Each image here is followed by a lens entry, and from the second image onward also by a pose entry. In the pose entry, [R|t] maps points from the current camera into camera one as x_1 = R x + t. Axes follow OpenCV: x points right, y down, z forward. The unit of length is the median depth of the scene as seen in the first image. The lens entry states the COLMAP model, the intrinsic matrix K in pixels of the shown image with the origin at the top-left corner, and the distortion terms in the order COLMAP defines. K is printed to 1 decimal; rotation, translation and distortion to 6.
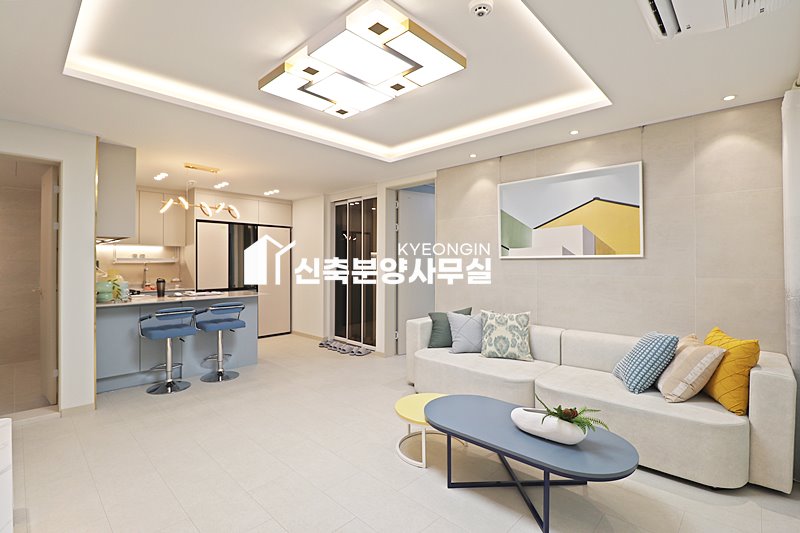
lens RADIAL K [[370.6, 0, 402.6], [0, 370.6, 259.0], [0, 0, 1]] dist [-0.005558, -0.009300]
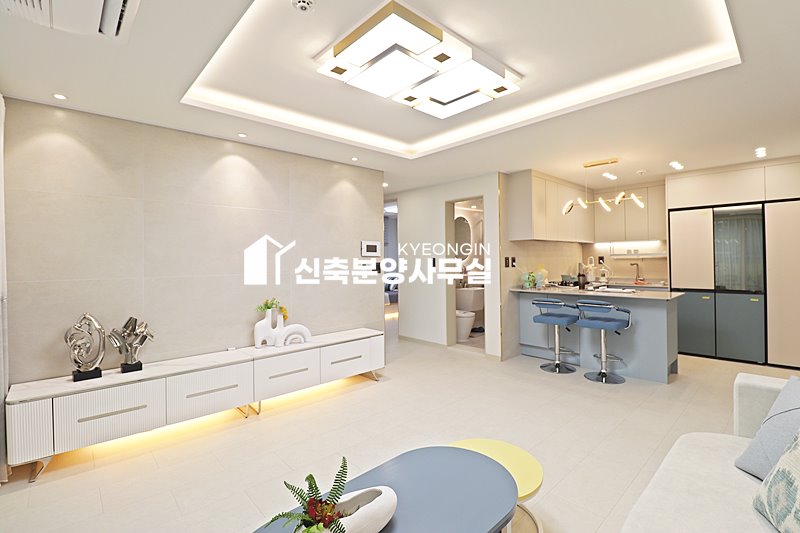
lens RADIAL K [[370.6, 0, 407.2], [0, 370.6, 257.9], [0, 0, 1]] dist [-0.005558, -0.009300]
pose [[-0.054797, -0.005633, -0.998482, 0.449098], [0.022952, 0.999713, -0.006900, 0.003073], [0.998234, -0.023295, -0.054652, 0.505200]]
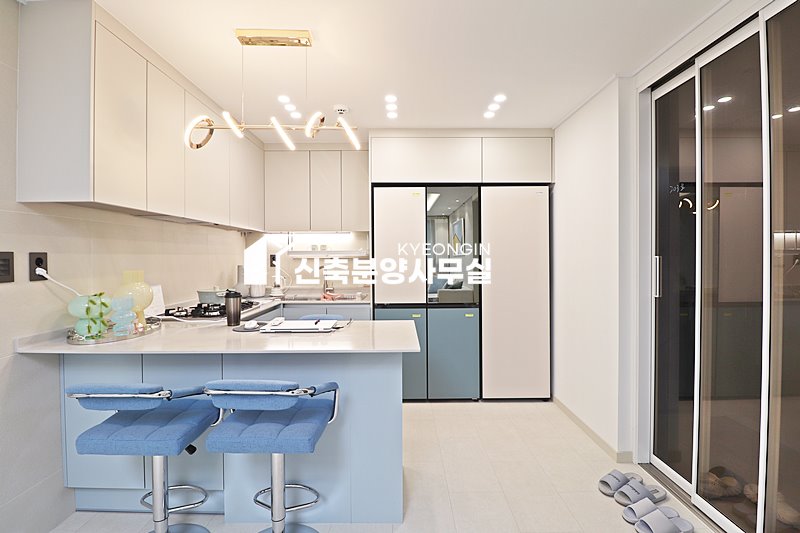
lens RADIAL K [[370.6, 0, 400.1], [0, 370.6, 259.6], [0, 0, 1]] dist [-0.005558, -0.009300]
pose [[0.685023, 0.003088, -0.728514, -0.121741], [0.010976, 0.999834, 0.014558, 0.006747], [0.728438, -0.017969, 0.684876, 0.766871]]
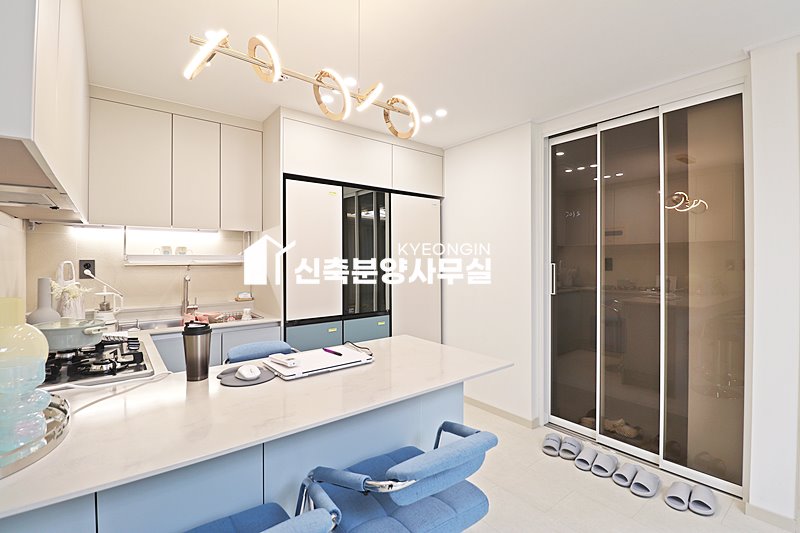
lens RADIAL K [[370.6, 0, 403.1], [0, 370.6, 257.5], [0, 0, 1]] dist [-0.005558, -0.009300]
pose [[0.989122, -0.000744, -0.147099, -0.408193], [0.001448, 0.999988, 0.004682, -0.000827], [0.147093, -0.004844, 0.989111, 0.669545]]
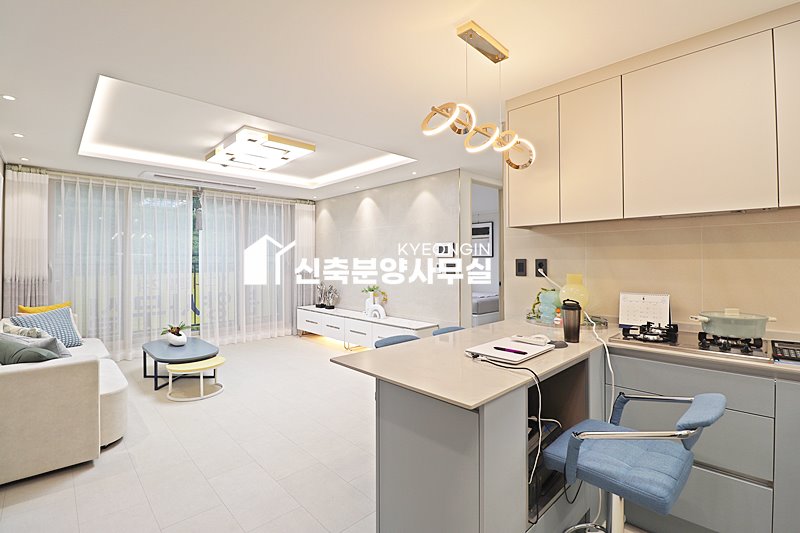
lens RADIAL K [[370.6, 0, 401.8], [0, 370.6, 259.3], [0, 0, 1]] dist [-0.005558, -0.009300]
pose [[-0.998956, 0.002034, 0.045630, -0.442094], [0.001395, 0.999901, -0.014020, 0.009318], [-0.045654, -0.013942, -0.998860, 1.356989]]
